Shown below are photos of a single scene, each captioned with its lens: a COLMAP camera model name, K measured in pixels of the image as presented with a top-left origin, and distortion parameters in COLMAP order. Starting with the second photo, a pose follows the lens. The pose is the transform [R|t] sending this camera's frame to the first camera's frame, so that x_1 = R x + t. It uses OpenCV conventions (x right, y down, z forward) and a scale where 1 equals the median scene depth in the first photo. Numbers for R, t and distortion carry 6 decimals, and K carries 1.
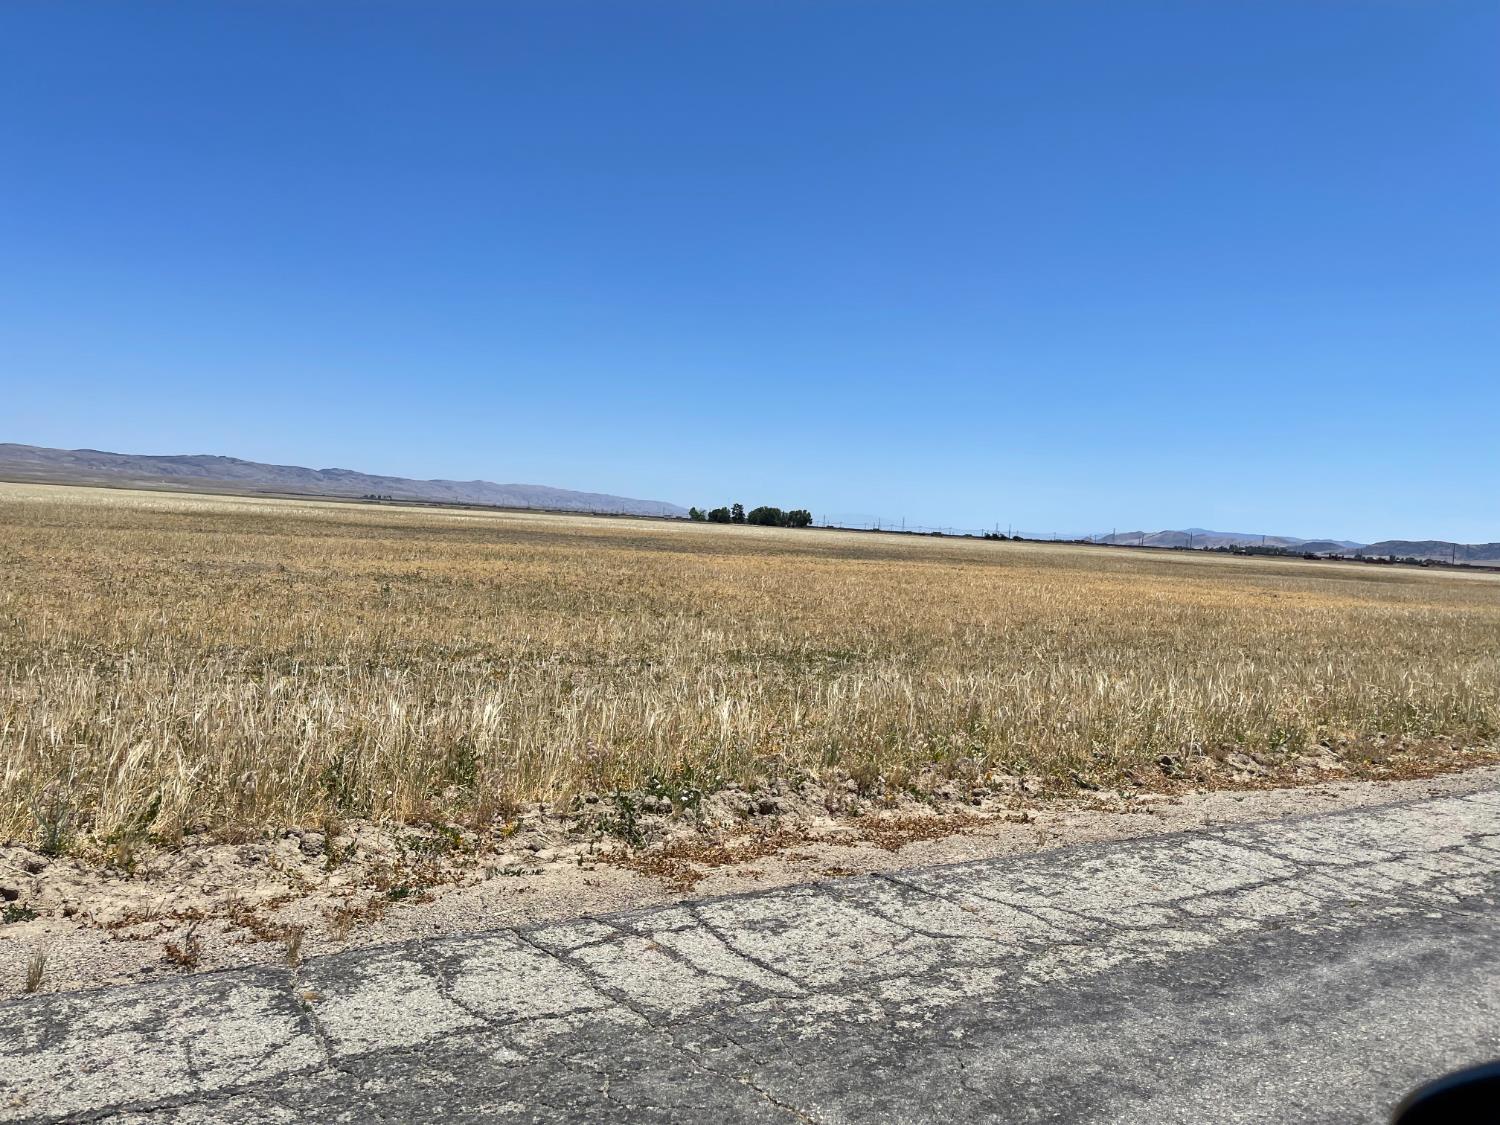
lens RADIAL K [[1110.3, 0, 763.2], [0, 1110.3, 559.1], [0, 0, 1]] dist [0.050742, -0.081765]
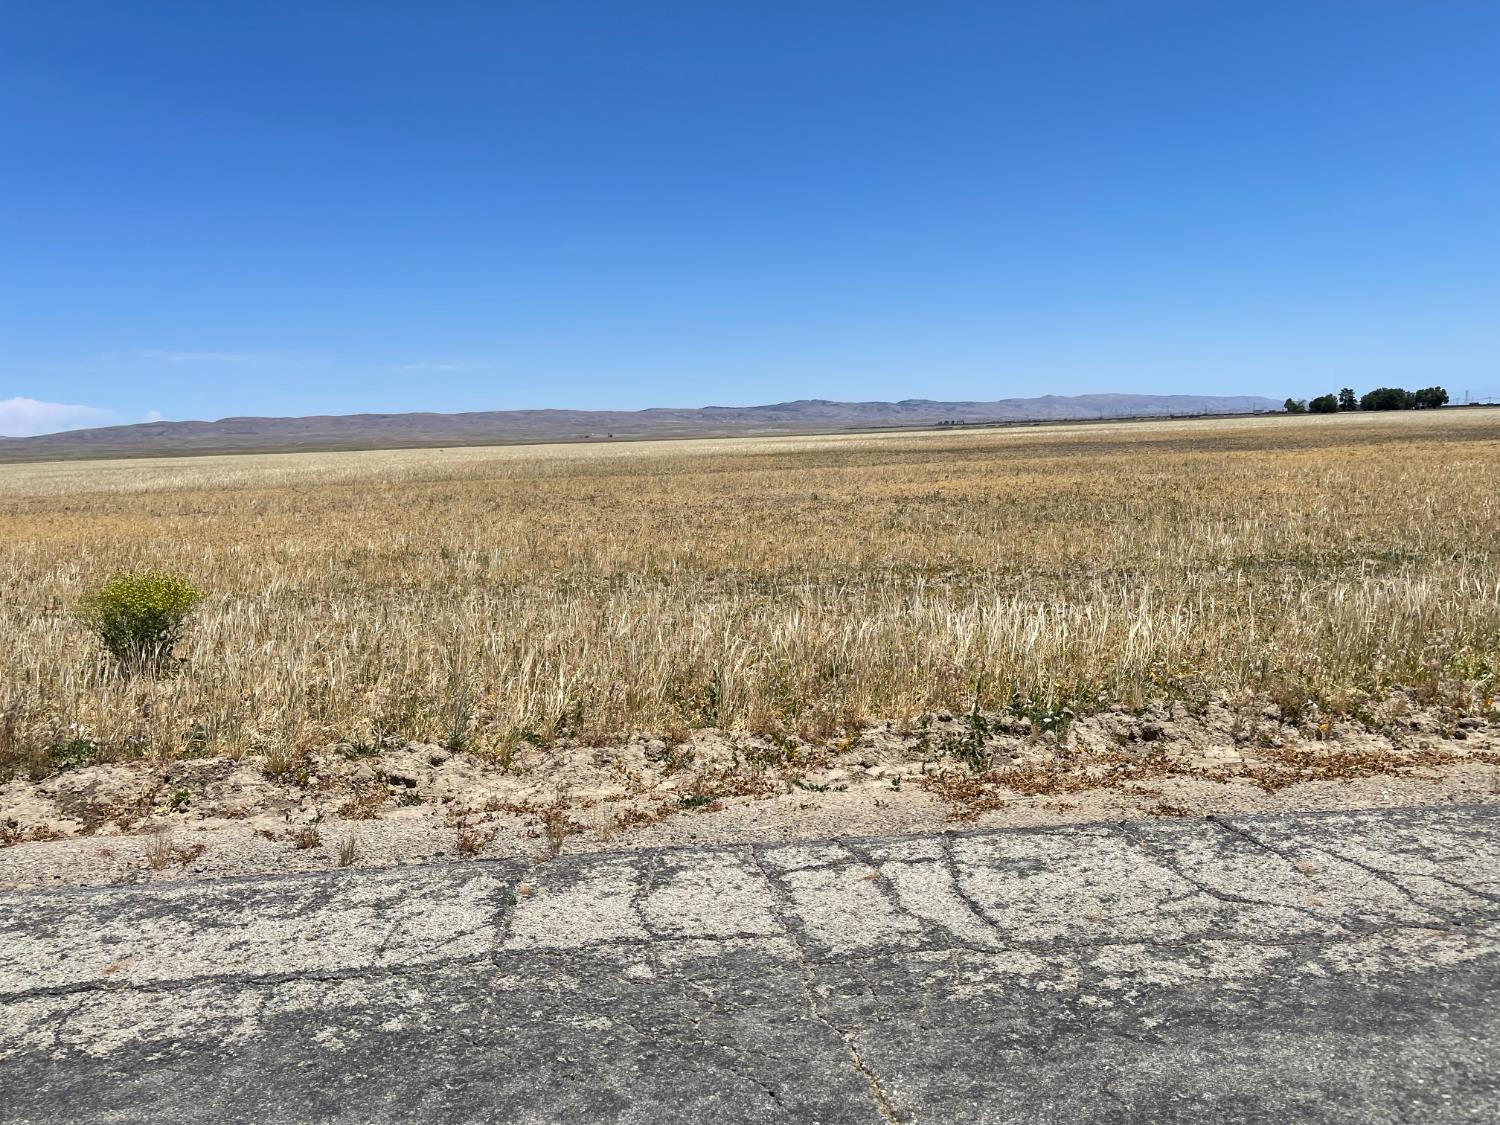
lens RADIAL K [[1110.3, 0, 763.2], [0, 1110.3, 559.1], [0, 0, 1]] dist [0.050742, -0.081765]
pose [[0.878079, -0.038534, -0.476961, 0.244545], [0.074447, 0.995616, 0.056620, 0.021742], [0.472689, -0.085225, 0.877099, 0.146941]]
